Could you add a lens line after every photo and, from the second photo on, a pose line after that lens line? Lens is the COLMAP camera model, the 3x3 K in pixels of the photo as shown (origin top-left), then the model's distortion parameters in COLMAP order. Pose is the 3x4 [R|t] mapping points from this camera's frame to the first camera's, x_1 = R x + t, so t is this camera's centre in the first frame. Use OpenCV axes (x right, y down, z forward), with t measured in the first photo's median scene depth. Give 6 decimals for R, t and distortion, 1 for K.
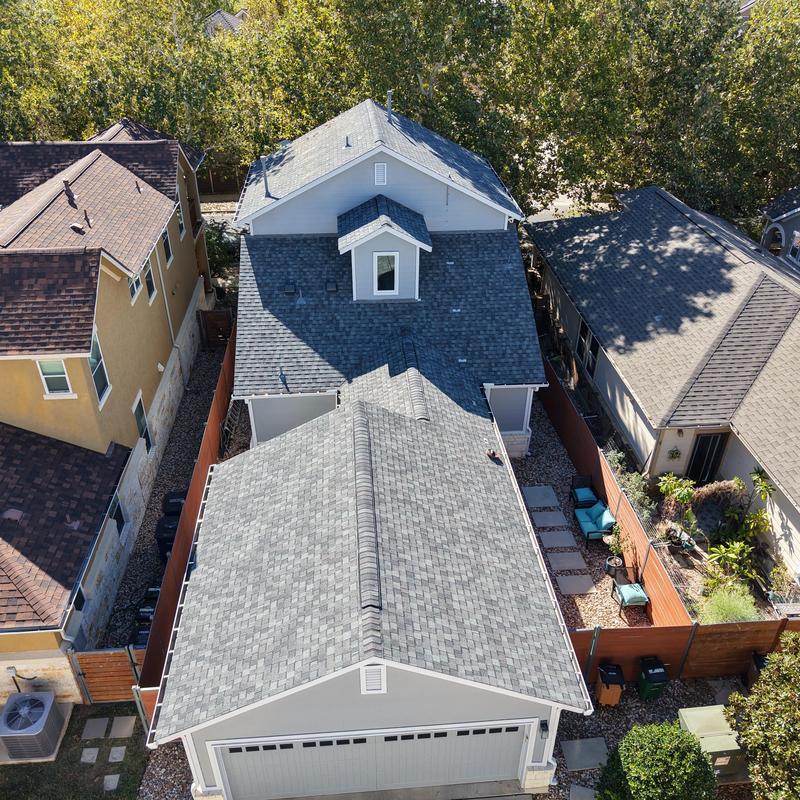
lens RADIAL K [[711.3, 0, 398.1], [0, 711.3, 402.7], [0, 0, 1]] dist [0.004283, 0.003068]
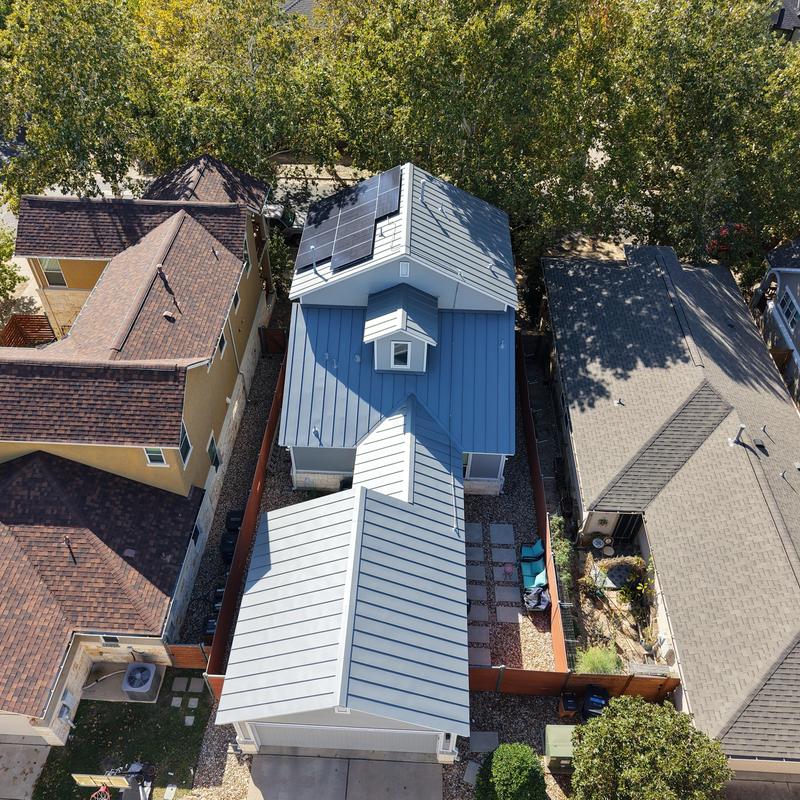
lens RADIAL K [[711.3, 0, 400.9], [0, 711.3, 397.4], [0, 0, 1]] dist [0.004283, 0.003068]
pose [[0.992429, 0.094408, -0.078563, 0.117031], [-0.075898, 0.974307, 0.212050, -0.488254], [0.096564, -0.204482, 0.974096, -0.335174]]
